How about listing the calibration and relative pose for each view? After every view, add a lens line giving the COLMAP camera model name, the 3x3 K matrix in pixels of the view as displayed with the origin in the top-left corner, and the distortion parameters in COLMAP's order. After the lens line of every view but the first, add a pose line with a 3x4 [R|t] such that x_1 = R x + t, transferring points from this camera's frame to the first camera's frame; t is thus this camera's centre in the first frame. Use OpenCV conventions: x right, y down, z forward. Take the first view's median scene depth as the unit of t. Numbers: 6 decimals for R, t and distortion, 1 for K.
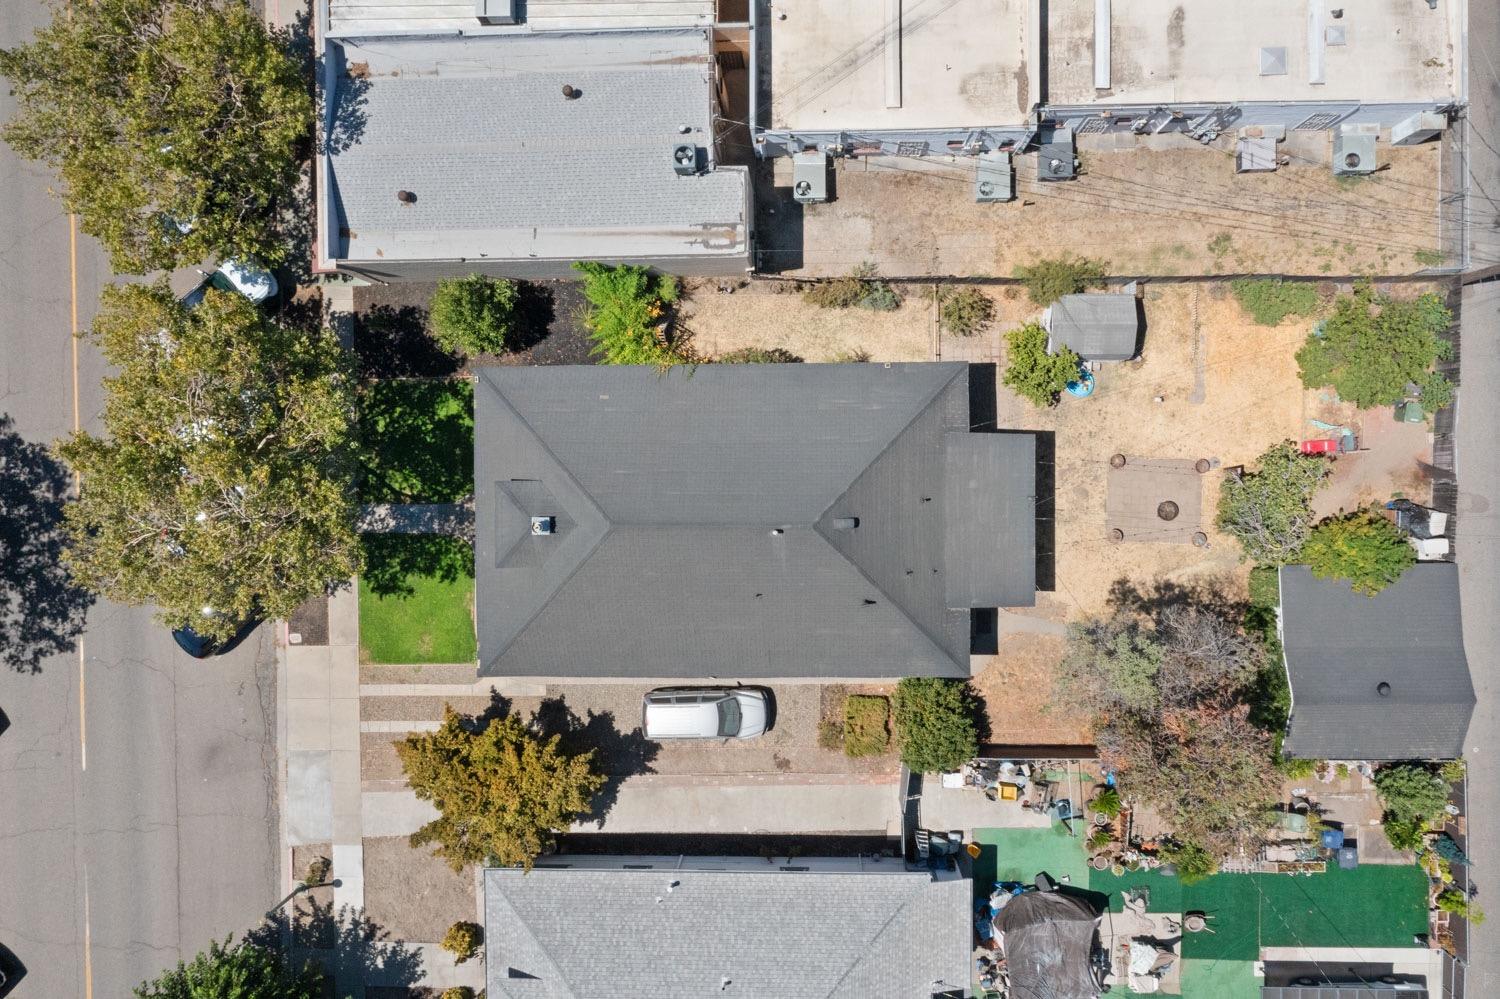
lens RADIAL K [[1223.9, 0, 750.0], [0, 1223.9, 499.5], [0, 0, 1]] dist [-0.003067, 0.005576]
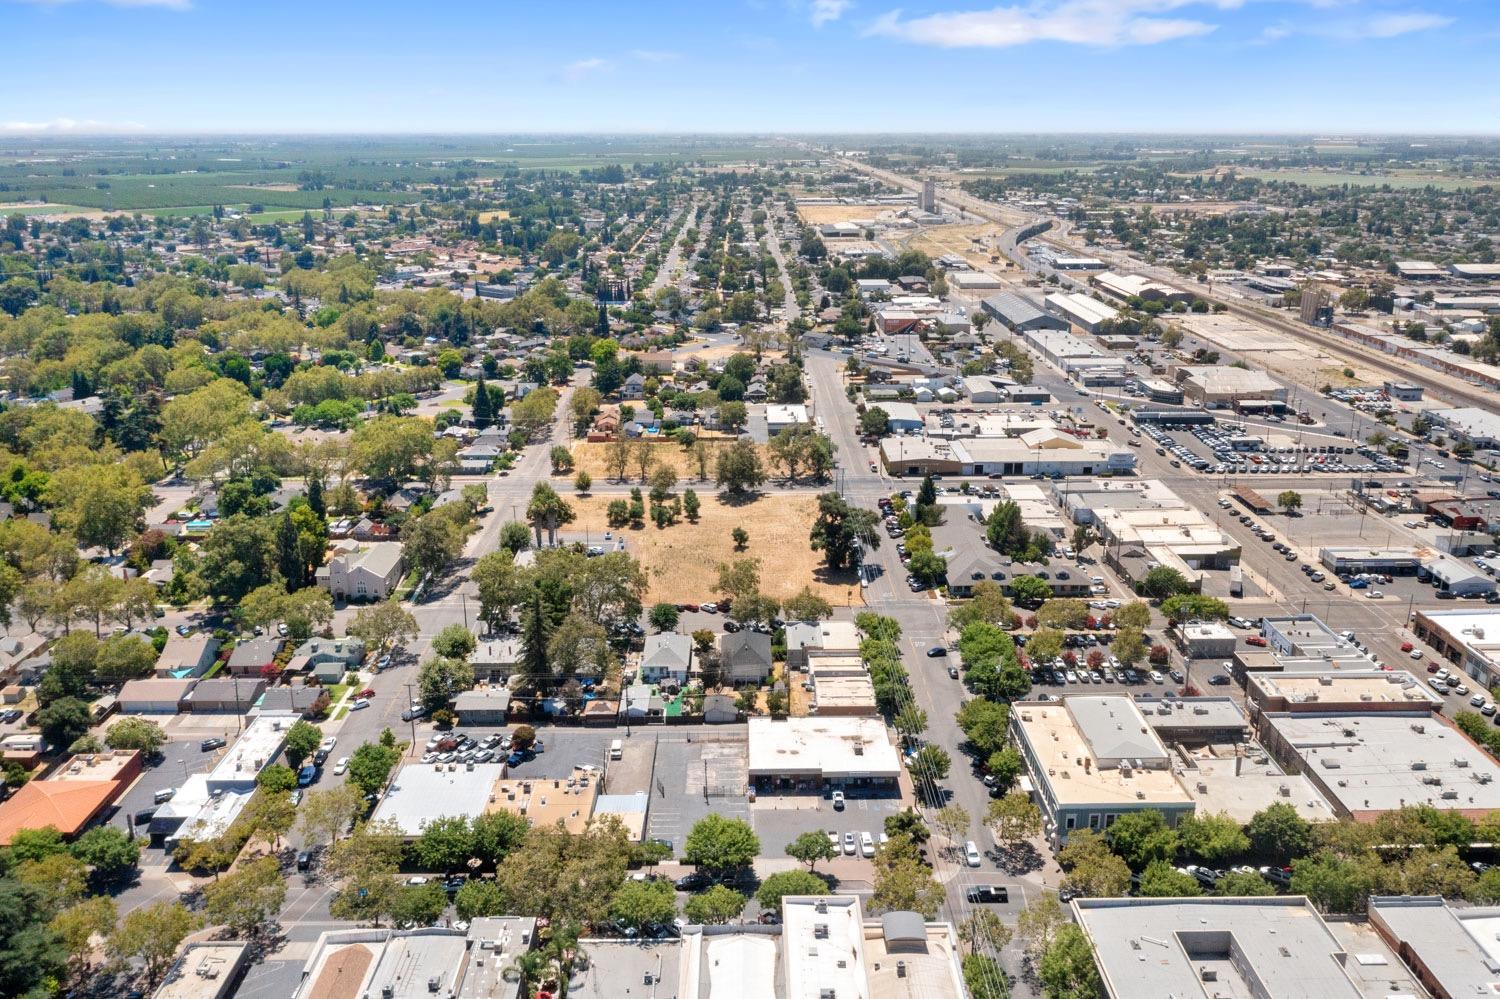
lens RADIAL K [[1223.9, 0, 750.0], [0, 1223.9, 499.5], [0, 0, 1]] dist [-0.003067, 0.005576]
pose [[-0.001520, 0.340618, -0.940201, 5.152342], [-0.999774, -0.020464, -0.005797, 0.046118], [-0.021215, 0.939979, 0.340572, -1.702196]]
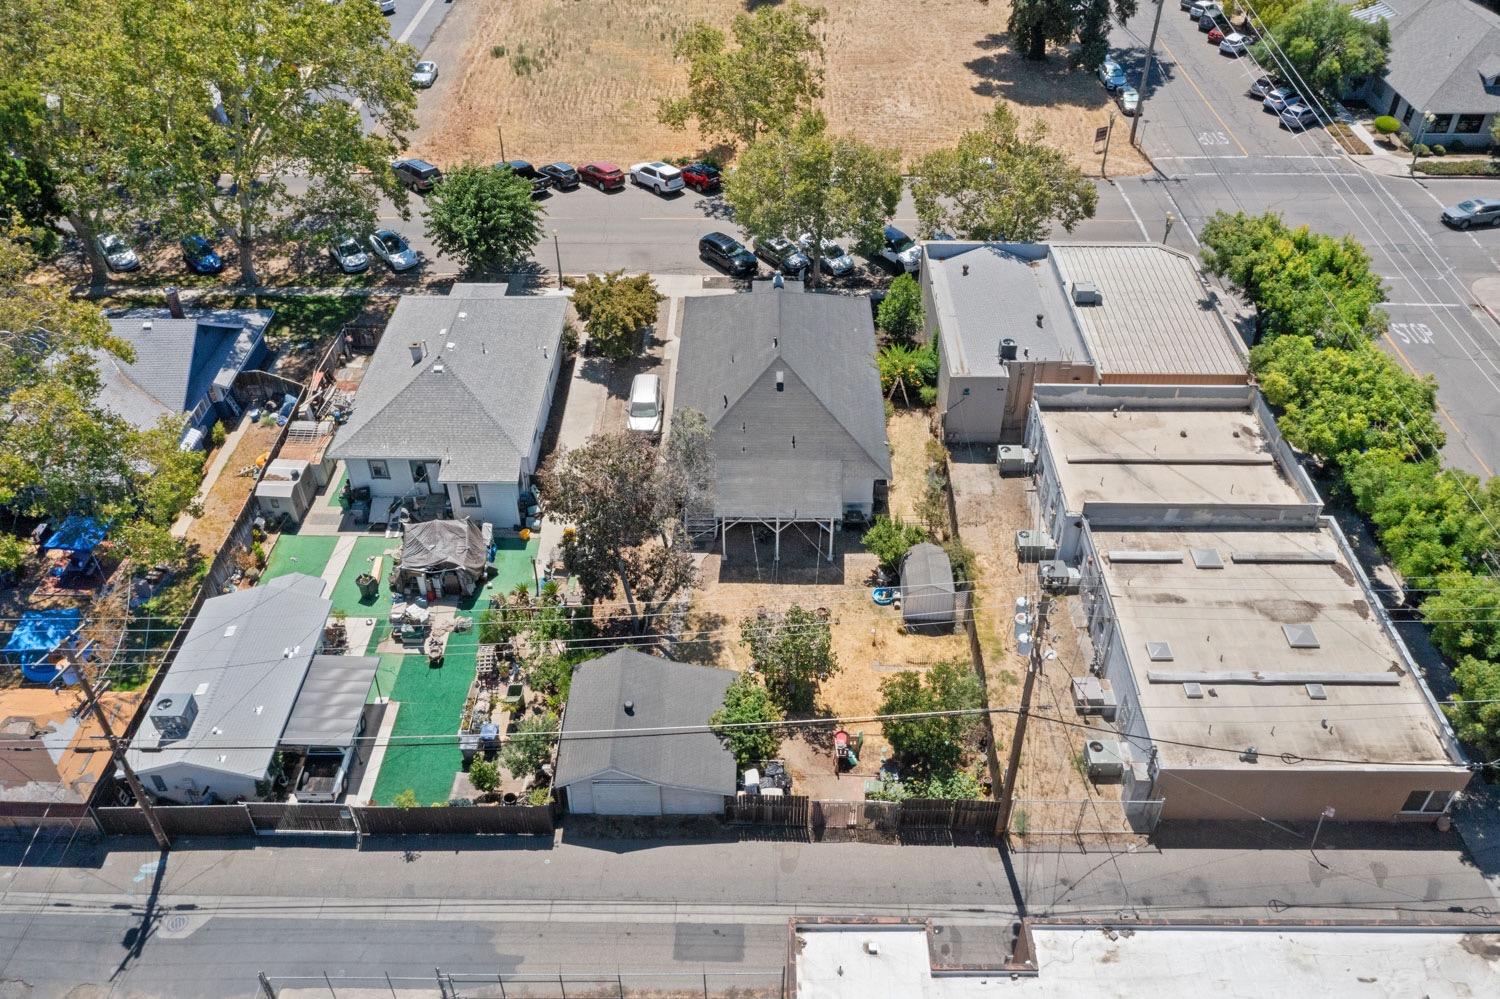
lens RADIAL K [[1223.9, 0, 750.0], [0, 1223.9, 499.5], [0, 0, 1]] dist [-0.003067, 0.005576]
pose [[-0.019692, 0.662381, -0.748909, 1.145332], [-0.999496, -0.031703, -0.001759, 0.047677], [-0.024907, 0.748497, 0.662671, 0.091588]]
